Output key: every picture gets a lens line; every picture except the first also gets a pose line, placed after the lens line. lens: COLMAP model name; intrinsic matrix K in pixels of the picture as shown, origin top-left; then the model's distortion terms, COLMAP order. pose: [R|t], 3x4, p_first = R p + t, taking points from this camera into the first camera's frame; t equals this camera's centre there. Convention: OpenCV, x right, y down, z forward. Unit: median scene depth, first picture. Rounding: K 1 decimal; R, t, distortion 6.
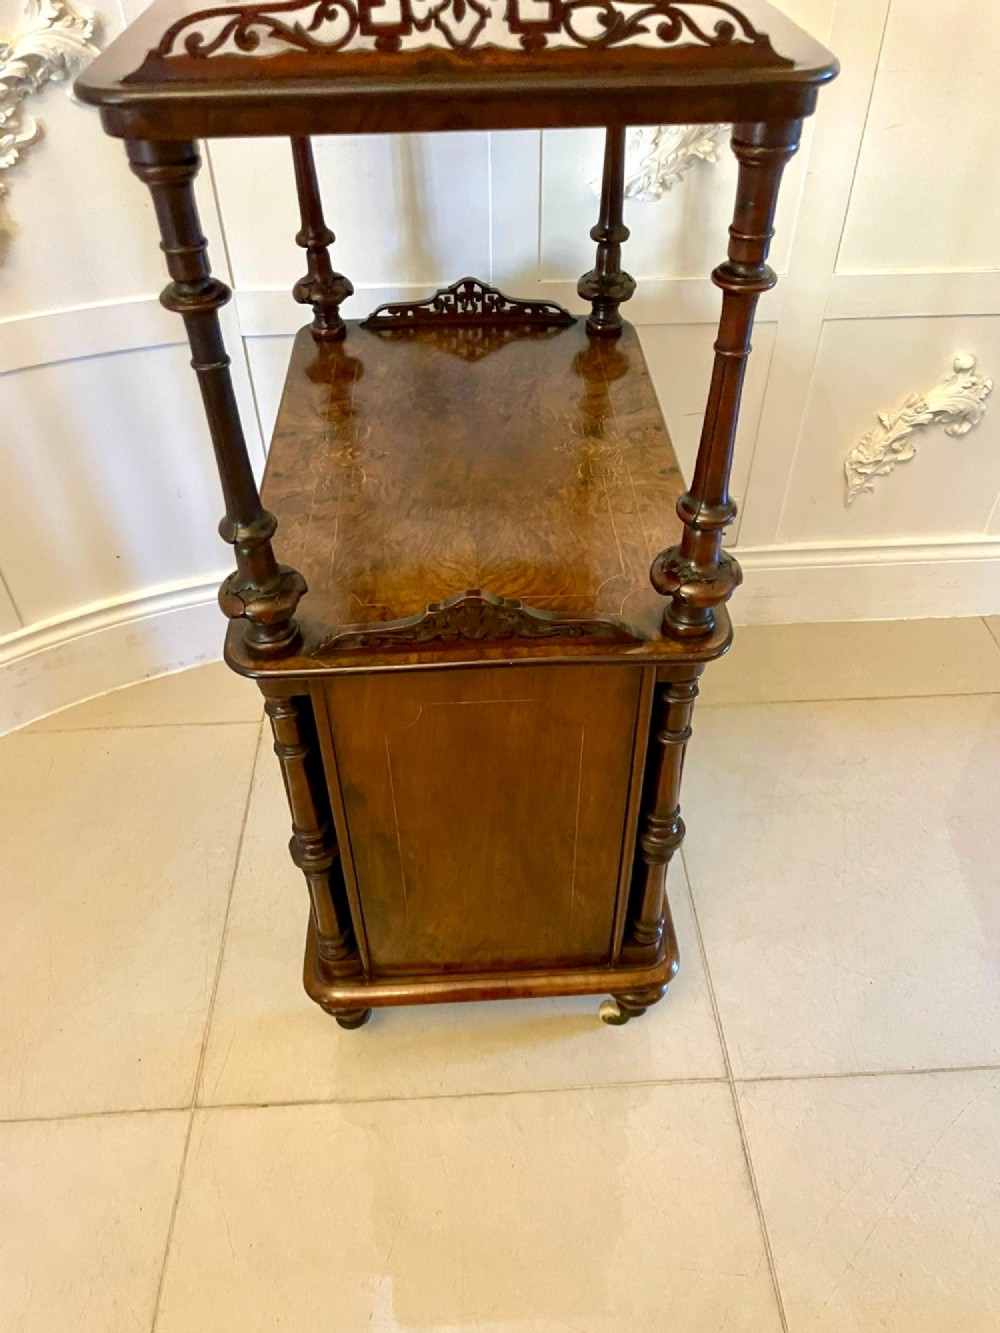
lens RADIAL K [[1026.2, 0, 519.5], [0, 1026.2, 675.1], [0, 0, 1]] dist [0.067104, -0.094863]
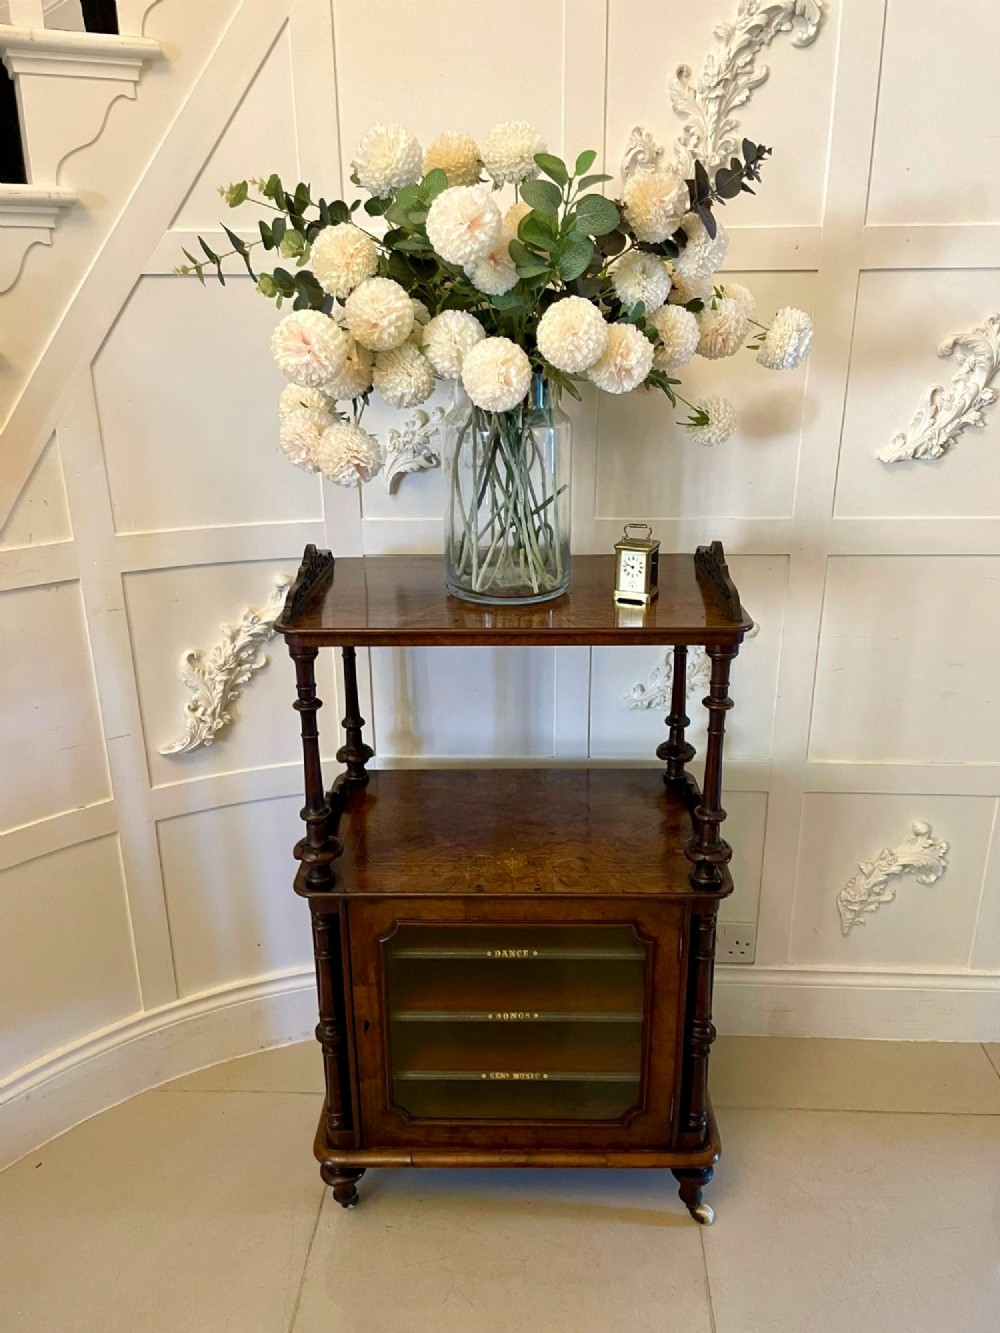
lens RADIAL K [[1026.2, 0, 506.0], [0, 1026.2, 660.6], [0, 0, 1]] dist [0.067104, -0.094863]
pose [[0.994498, 0.028242, -0.100874, 0.051846], [-0.065060, 0.921254, -0.383481, 0.044115], [0.082101, 0.387934, 0.918023, -0.398796]]
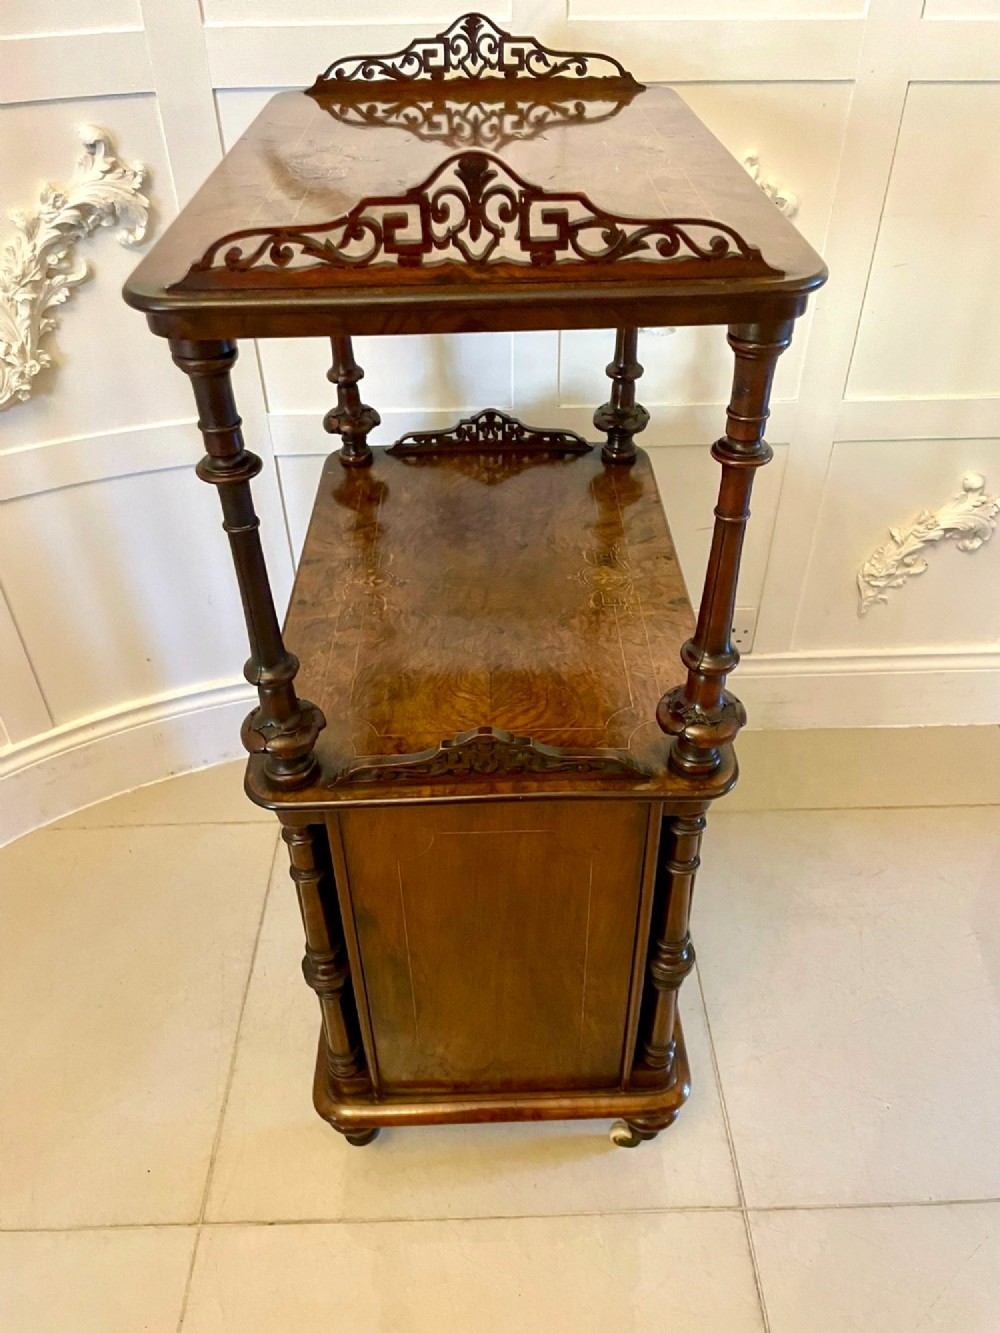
lens RADIAL K [[1026.2, 0, 514.4], [0, 1026.2, 677.0], [0, 0, 1]] dist [0.067104, -0.094863]
pose [[0.999558, 0.011907, -0.027228, 0.007784], [-0.013850, 0.997285, -0.072322, -0.038366], [0.026293, 0.072667, 0.997010, -0.023367]]
